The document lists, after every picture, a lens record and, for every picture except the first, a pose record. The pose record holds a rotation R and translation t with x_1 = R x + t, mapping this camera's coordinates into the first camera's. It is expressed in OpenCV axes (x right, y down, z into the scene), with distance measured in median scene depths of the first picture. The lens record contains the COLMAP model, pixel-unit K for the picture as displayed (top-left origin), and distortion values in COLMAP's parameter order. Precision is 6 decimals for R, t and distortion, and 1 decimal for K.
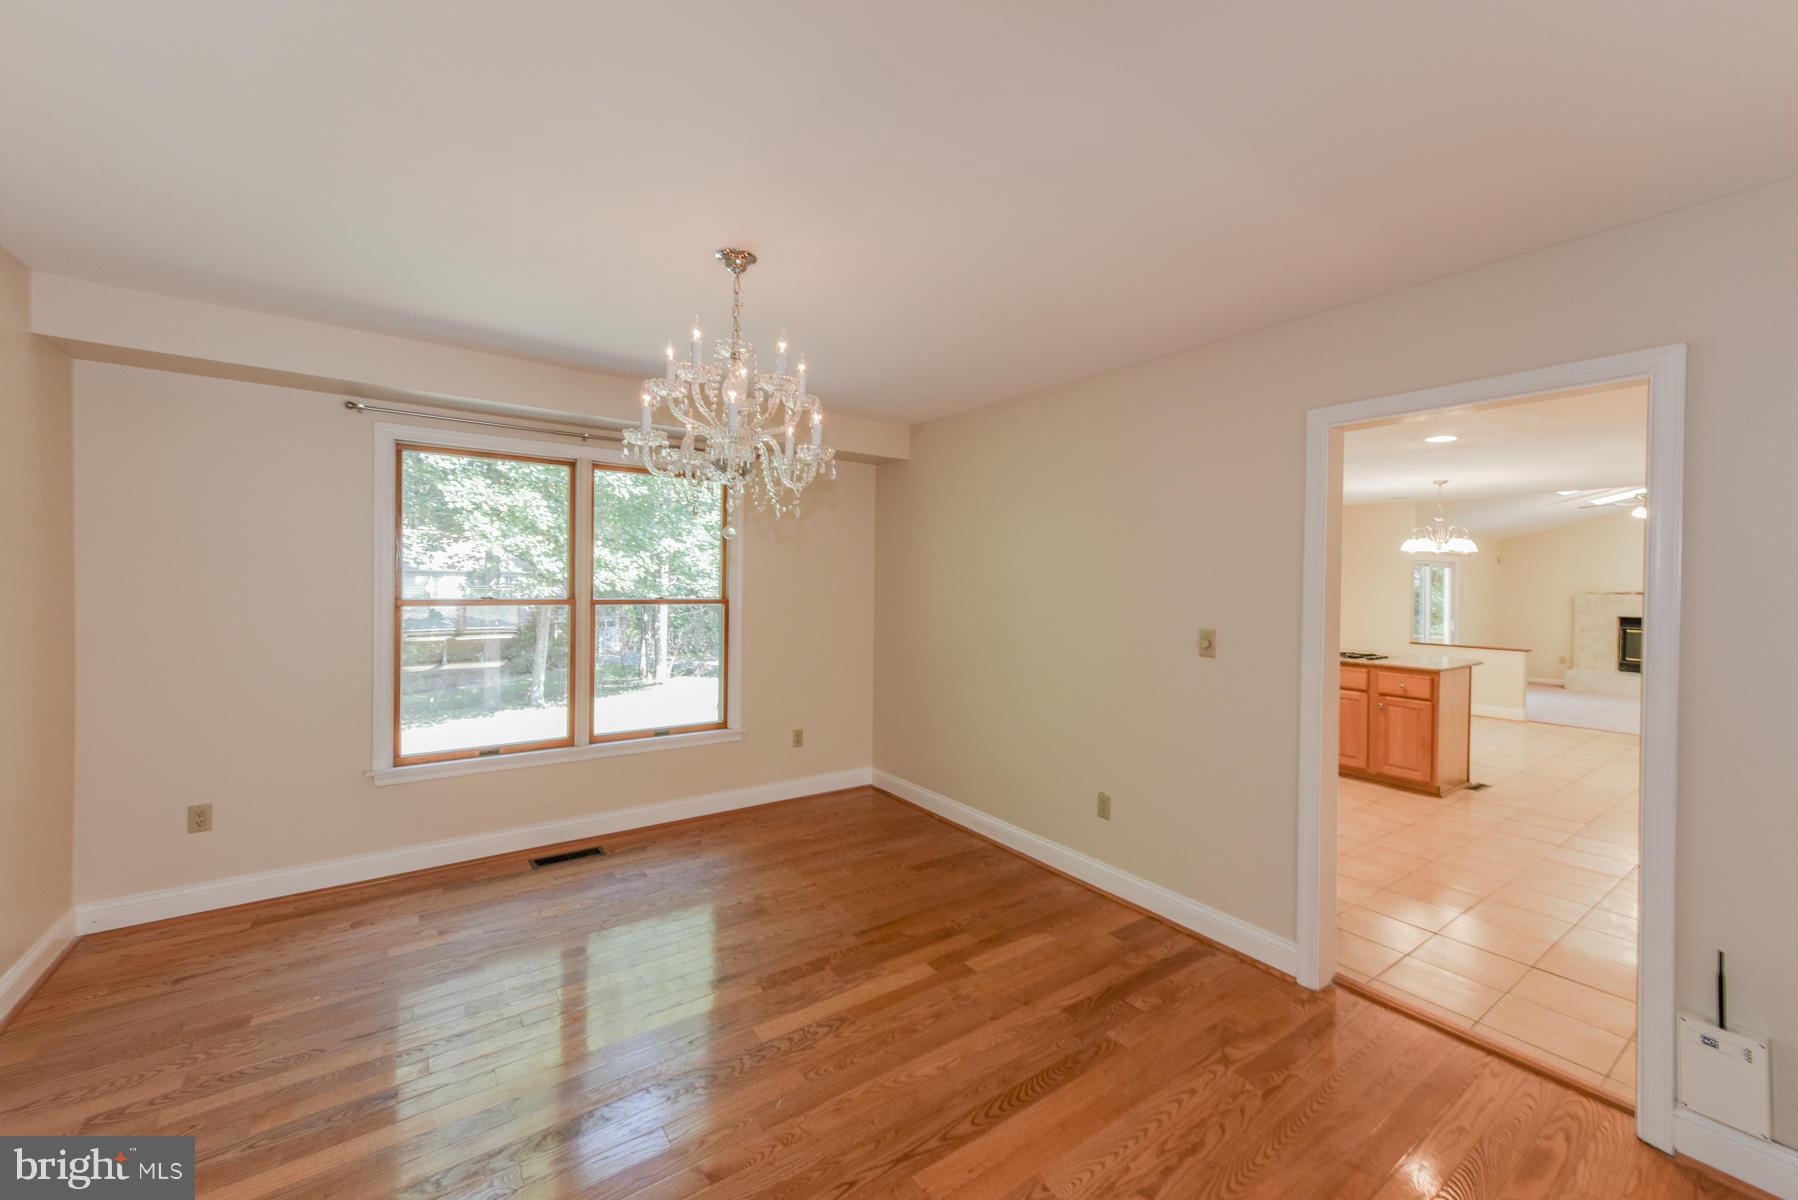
lens RADIAL K [[704.9, 0, 907.8], [0, 704.9, 591.4], [0, 0, 1]] dist [0.016938, -0.001033]
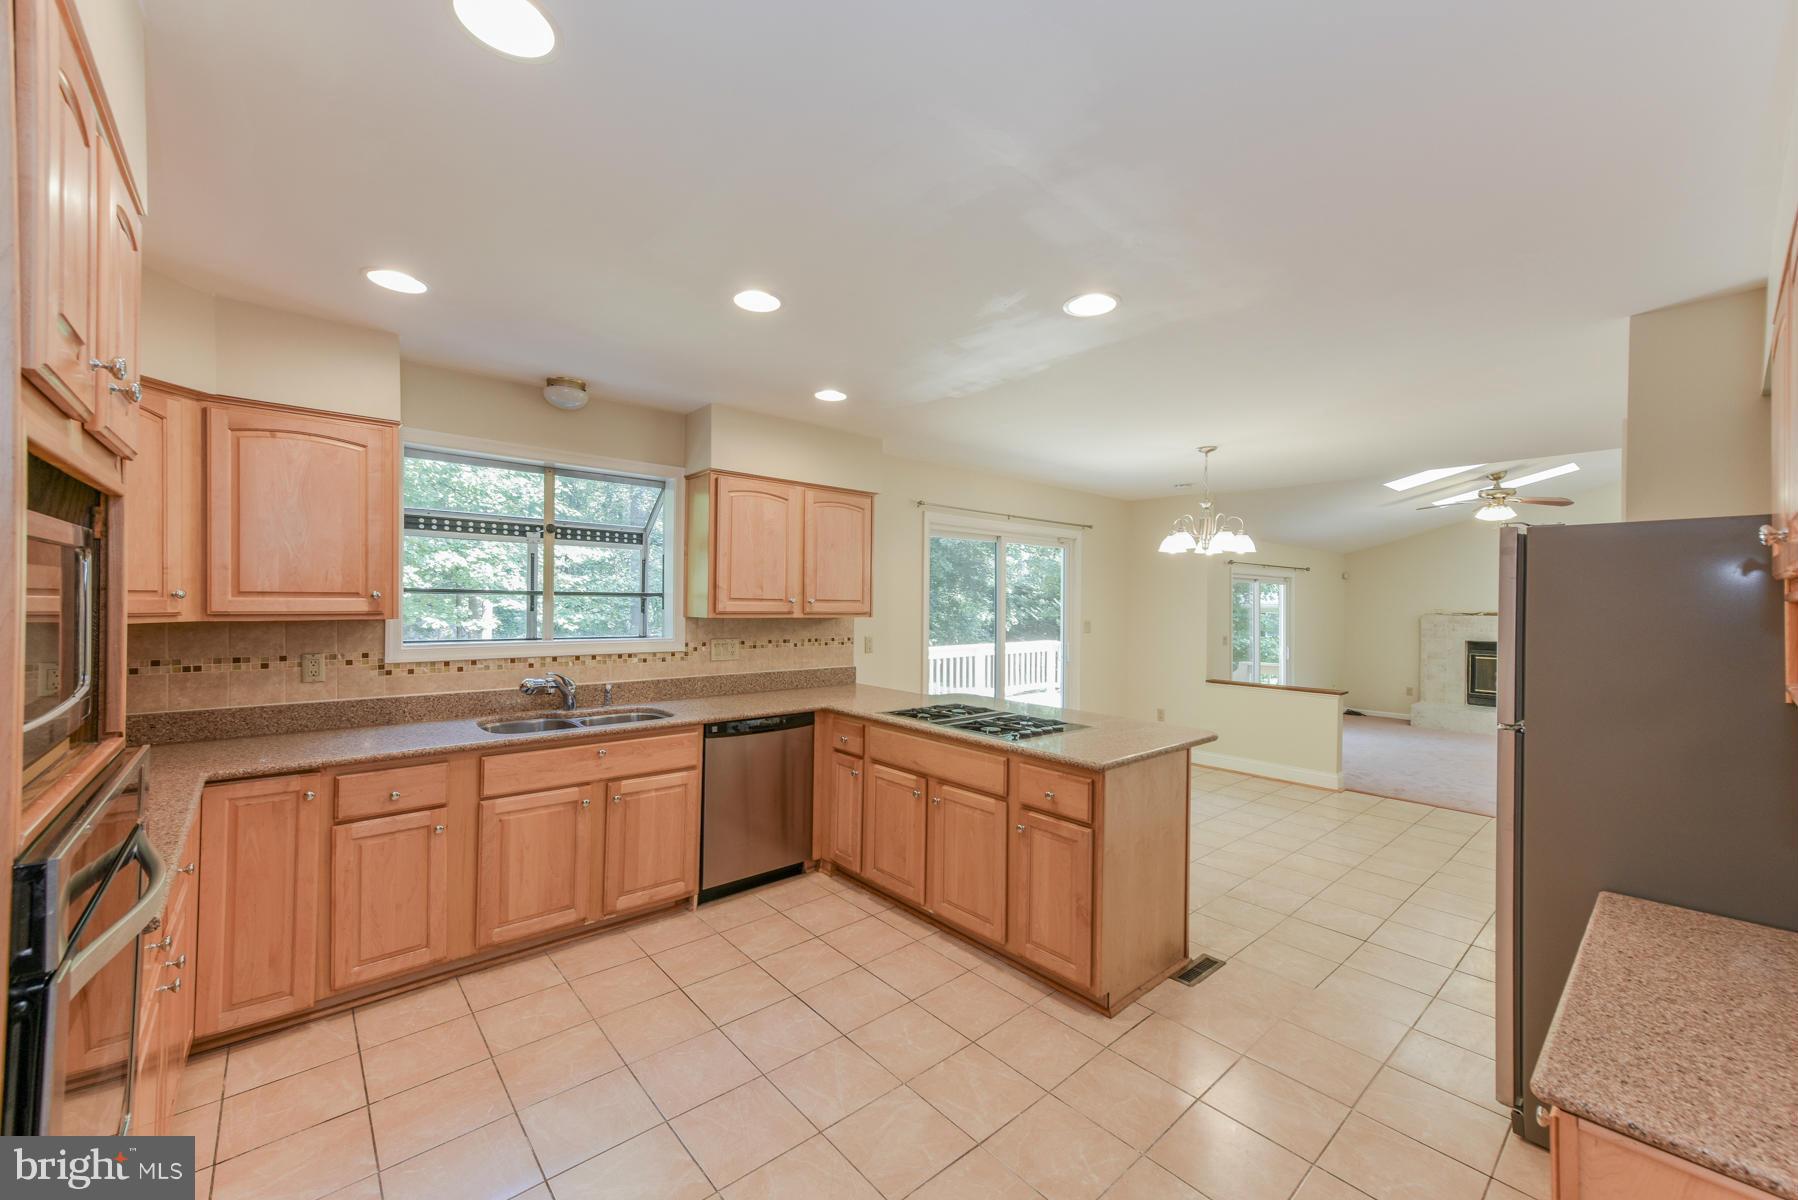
lens RADIAL K [[704.9, 0, 904.3], [0, 704.9, 605.8], [0, 0, 1]] dist [0.016938, -0.001033]
pose [[0.995112, -0.001885, 0.098735, 0.514861], [0.002894, 0.999945, -0.010077, 0.000177], [-0.098711, 0.010314, 0.995063, 0.471528]]
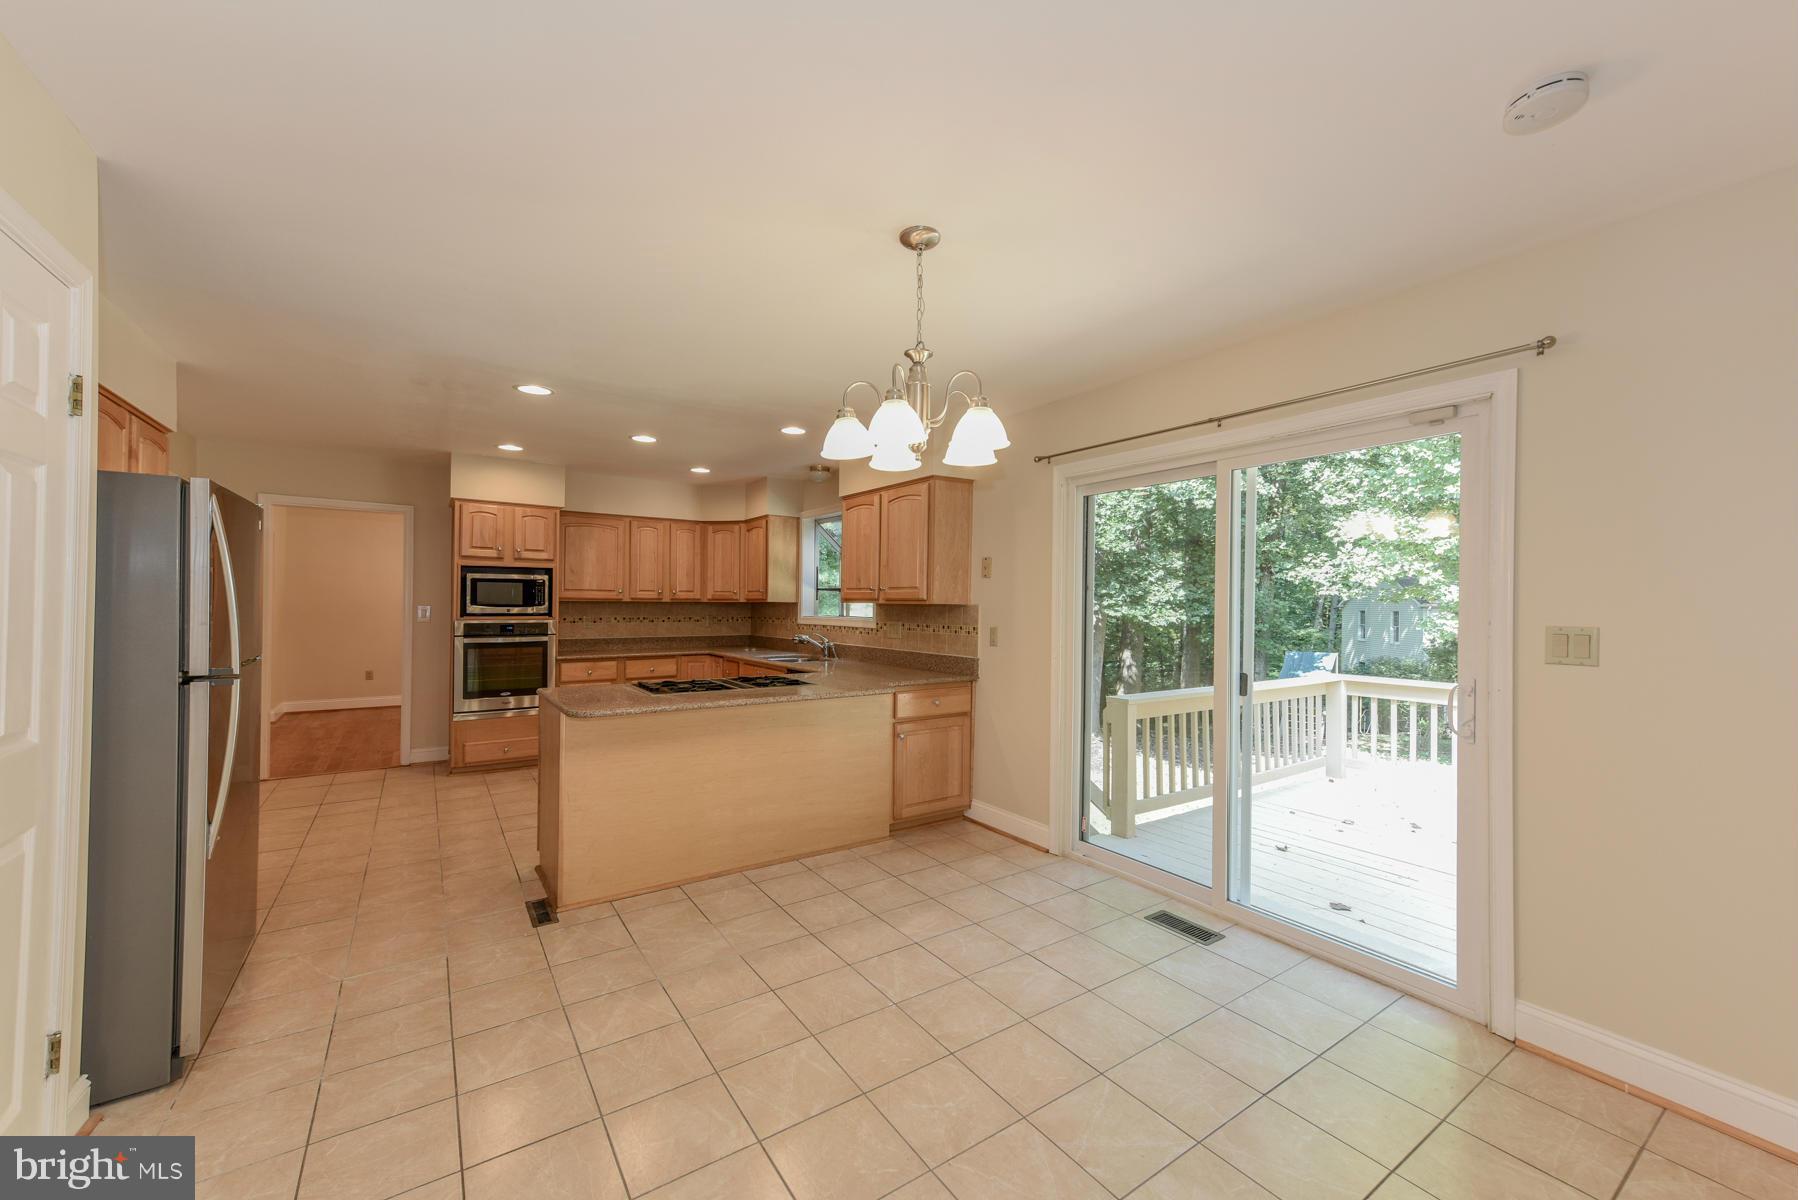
lens RADIAL K [[704.9, 0, 902.9], [0, 704.9, 605.7], [0, 0, 1]] dist [0.016938, -0.001033]
pose [[-0.029036, -0.012931, -0.999495, 1.362455], [-0.028605, 0.999518, -0.012100, 0.018080], [0.999169, 0.028240, -0.029392, 1.290882]]
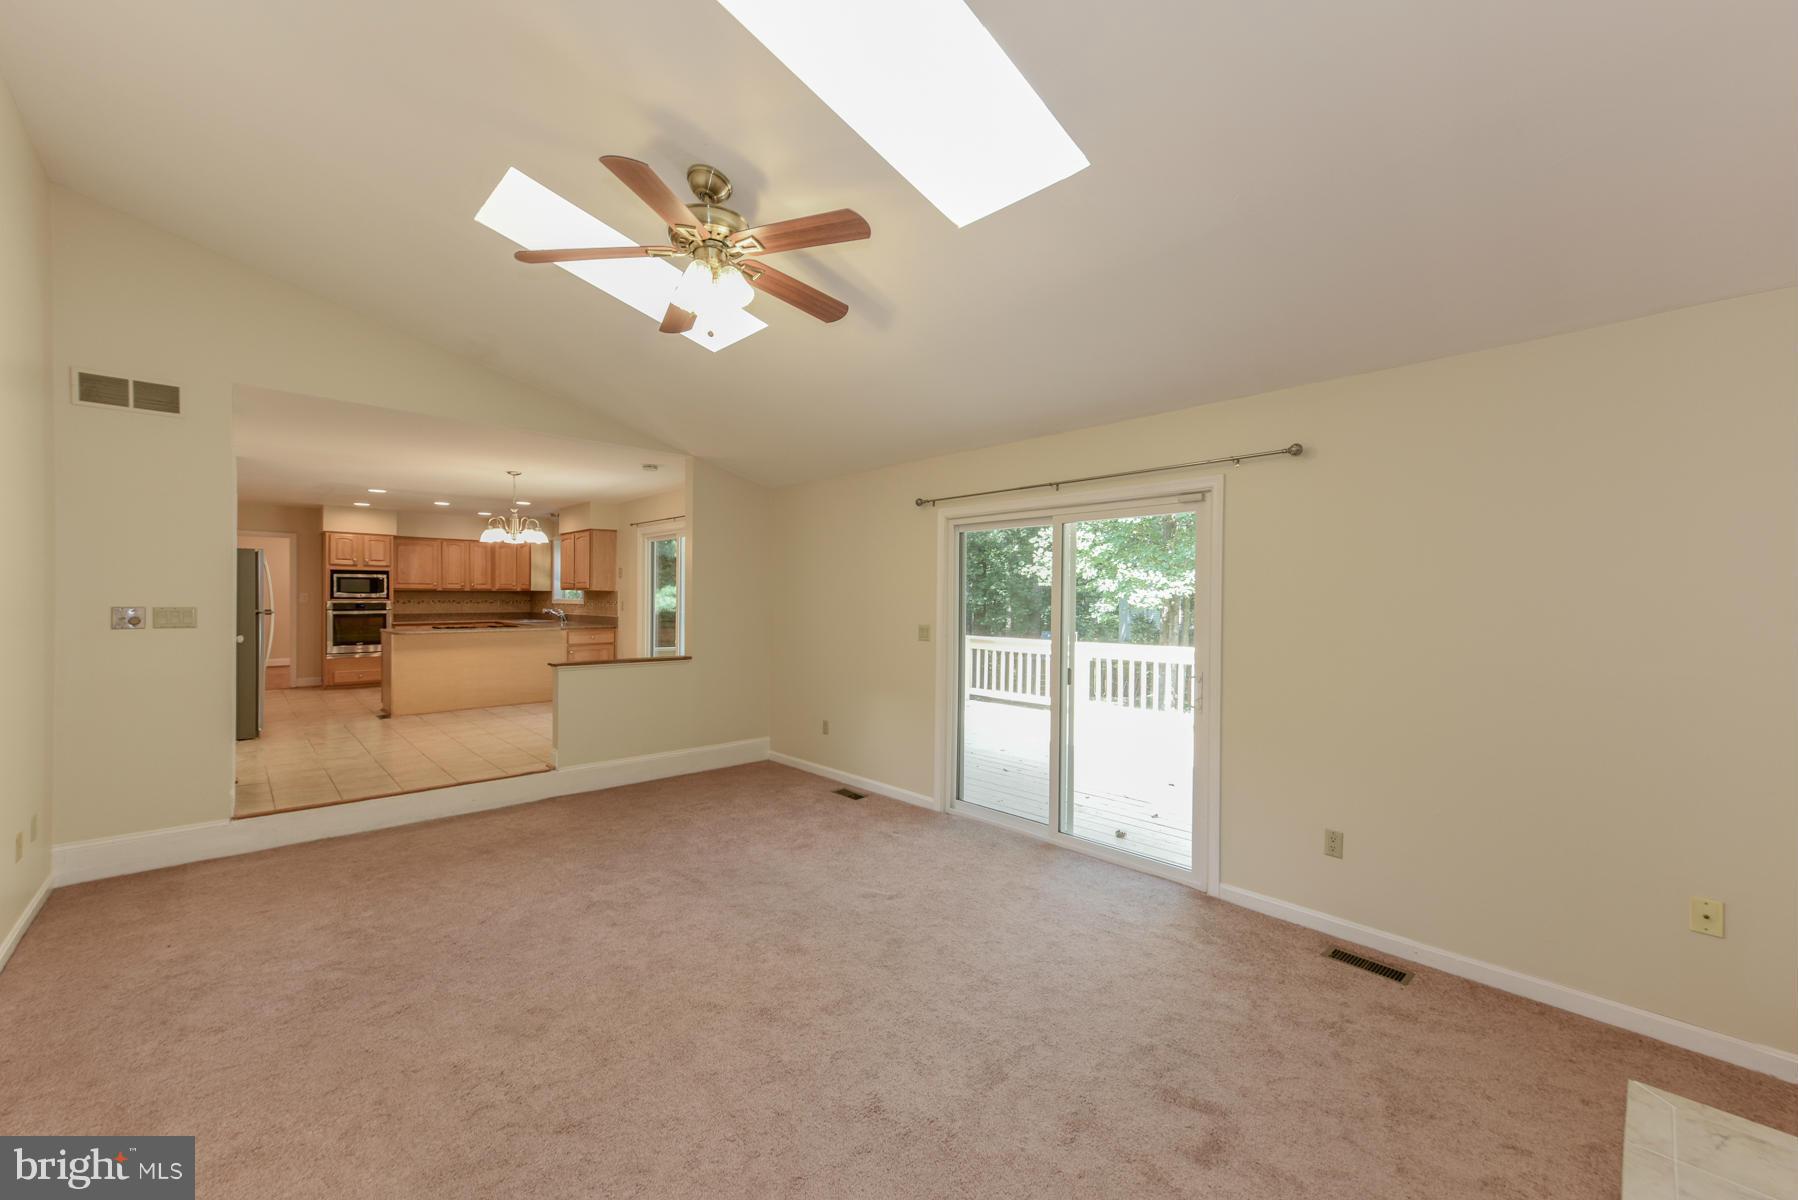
lens RADIAL K [[704.9, 0, 905.8], [0, 704.9, 604.4], [0, 0, 1]] dist [0.016938, -0.001033]
pose [[0.131666, -0.003010, -0.991290, 2.317288], [-0.022510, 0.999728, -0.006025, 0.031201], [0.991039, 0.023107, 0.131563, 1.818725]]
